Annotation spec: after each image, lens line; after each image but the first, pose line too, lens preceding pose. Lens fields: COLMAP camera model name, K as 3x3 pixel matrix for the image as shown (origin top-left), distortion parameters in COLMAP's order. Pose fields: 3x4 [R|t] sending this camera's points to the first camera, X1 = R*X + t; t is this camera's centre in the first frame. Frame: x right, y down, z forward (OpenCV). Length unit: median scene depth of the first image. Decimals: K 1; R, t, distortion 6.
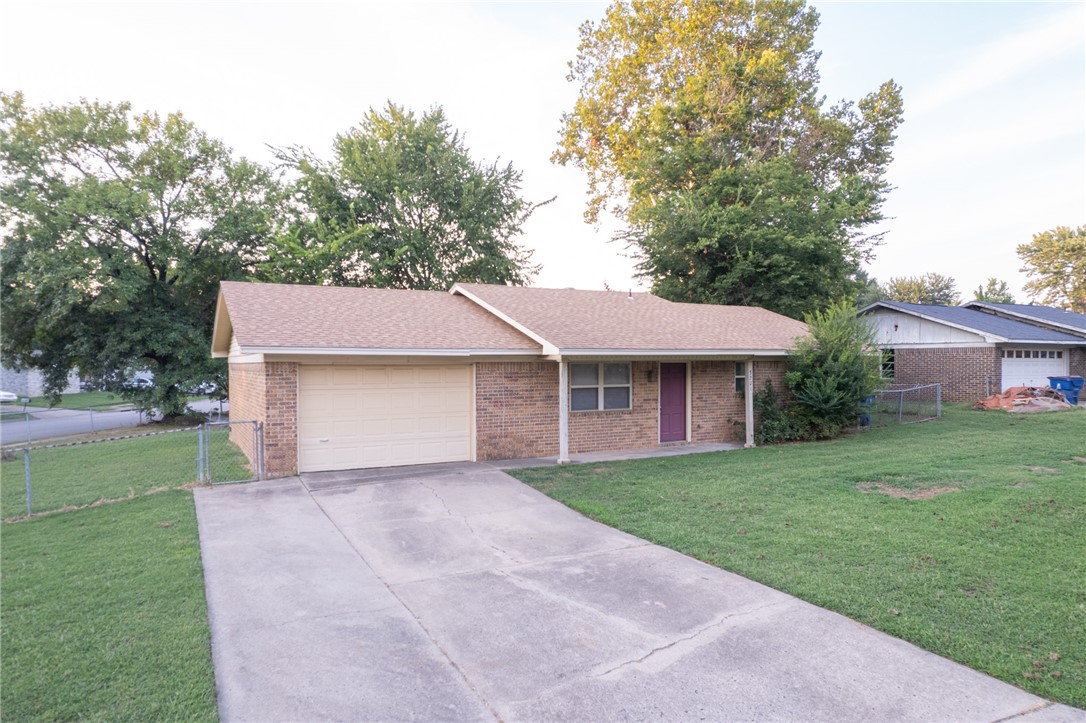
lens RADIAL K [[701.8, 0, 544.2], [0, 701.8, 364.2], [0, 0, 1]] dist [-0.080621, 0.076361]
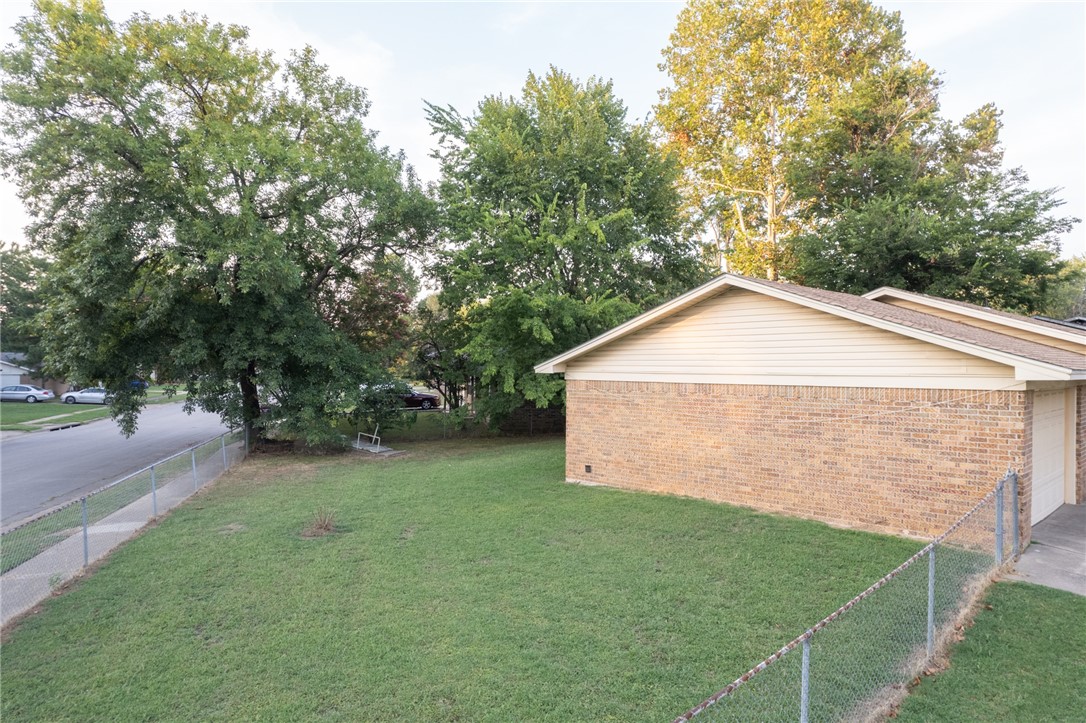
lens RADIAL K [[701.8, 0, 544.2], [0, 701.8, 364.2], [0, 0, 1]] dist [-0.080621, 0.076361]
pose [[0.967466, 0.006135, 0.252927, -0.754915], [-0.005418, 0.999979, -0.003531, -0.018041], [-0.252944, 0.002045, 0.967479, 0.302231]]
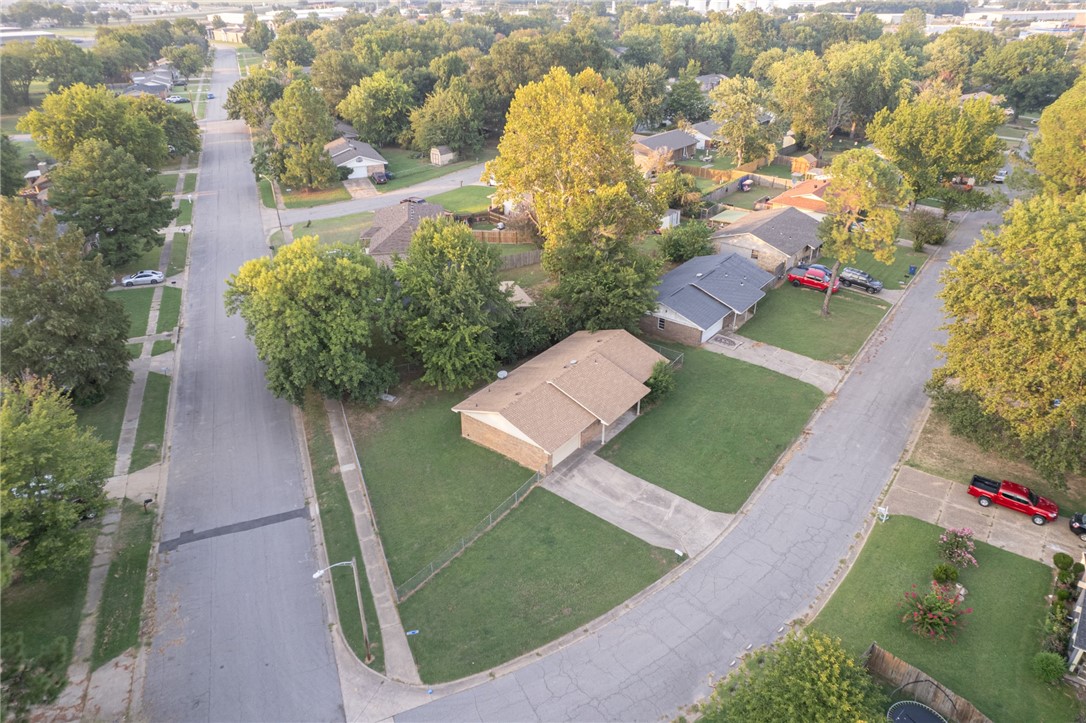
lens RADIAL K [[711.7, 0, 545.7], [0, 711.7, 363.1], [0, 0, 1]] dist [-0.075927, 0.067807]
pose [[0.914287, -0.194798, 0.355151, -1.224971], [0.001550, 0.878449, 0.477834, -1.657893], [-0.405063, -0.436327, 0.803457, -1.401767]]
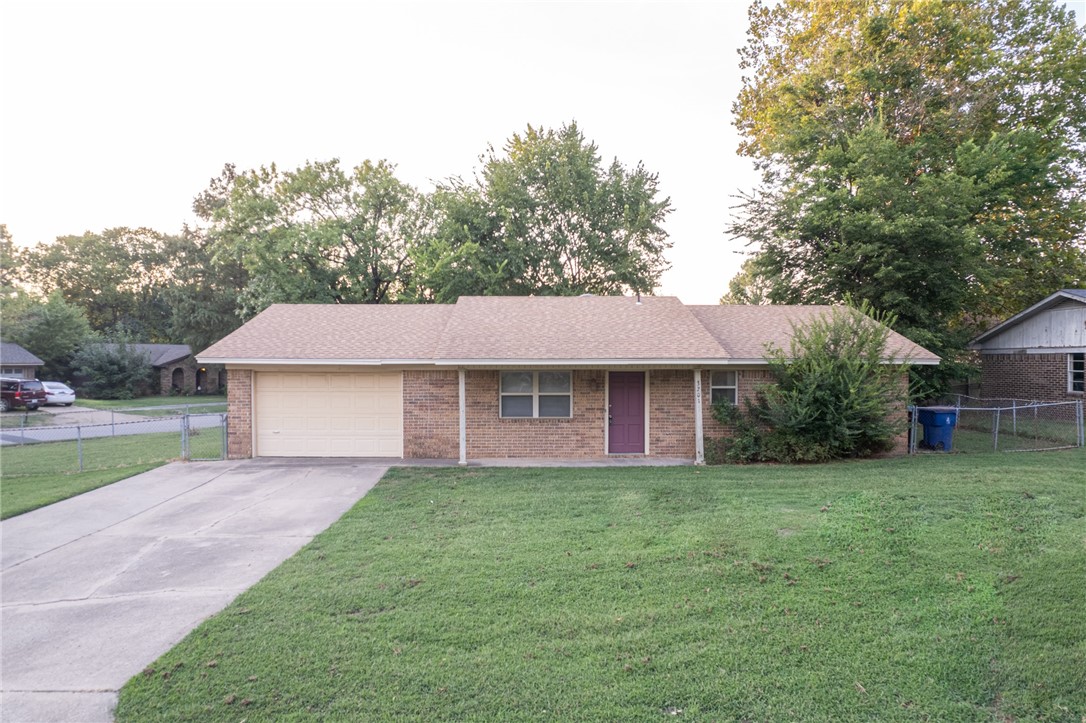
lens RADIAL K [[701.8, 0, 544.2], [0, 701.8, 364.2], [0, 0, 1]] dist [-0.080621, 0.076361]
pose [[0.882775, 0.005924, -0.469758, 0.518757], [-0.005216, 0.999982, 0.002809, -0.013784], [0.469766, -0.000030, 0.882791, 0.092560]]
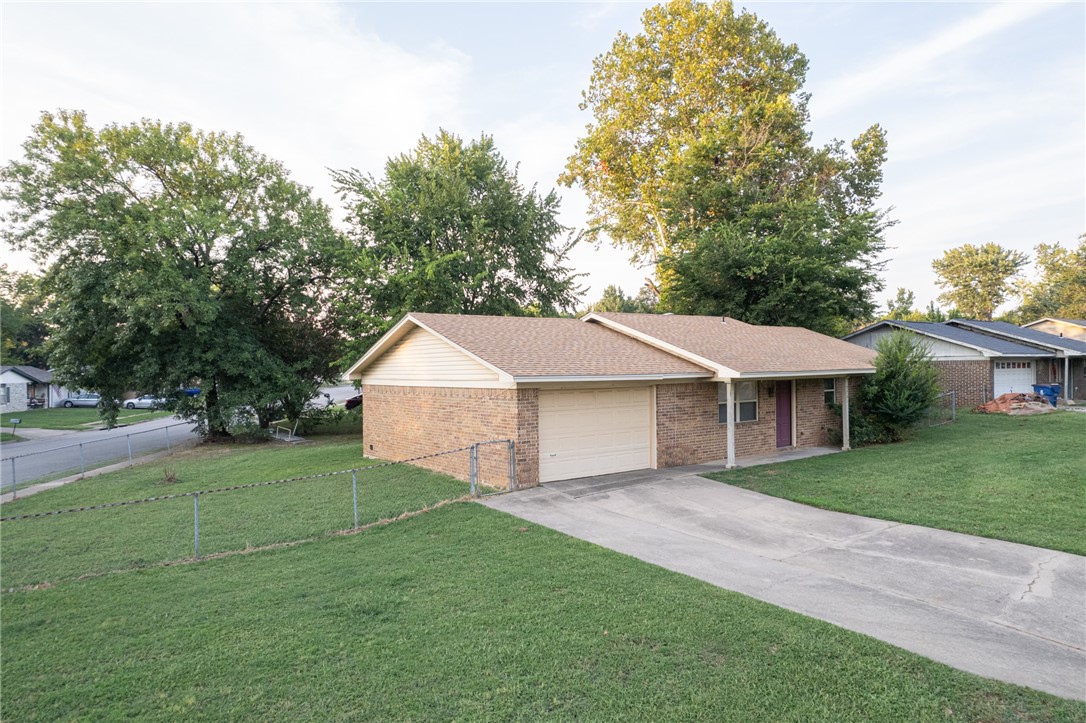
lens RADIAL K [[711.7, 0, 545.7], [0, 711.7, 363.1], [0, 0, 1]] dist [-0.075927, 0.067807]
pose [[0.990914, -0.010333, 0.134097, -0.361376], [0.011607, 0.999895, -0.008727, -0.024603], [-0.133992, 0.010205, 0.990930, -0.126127]]
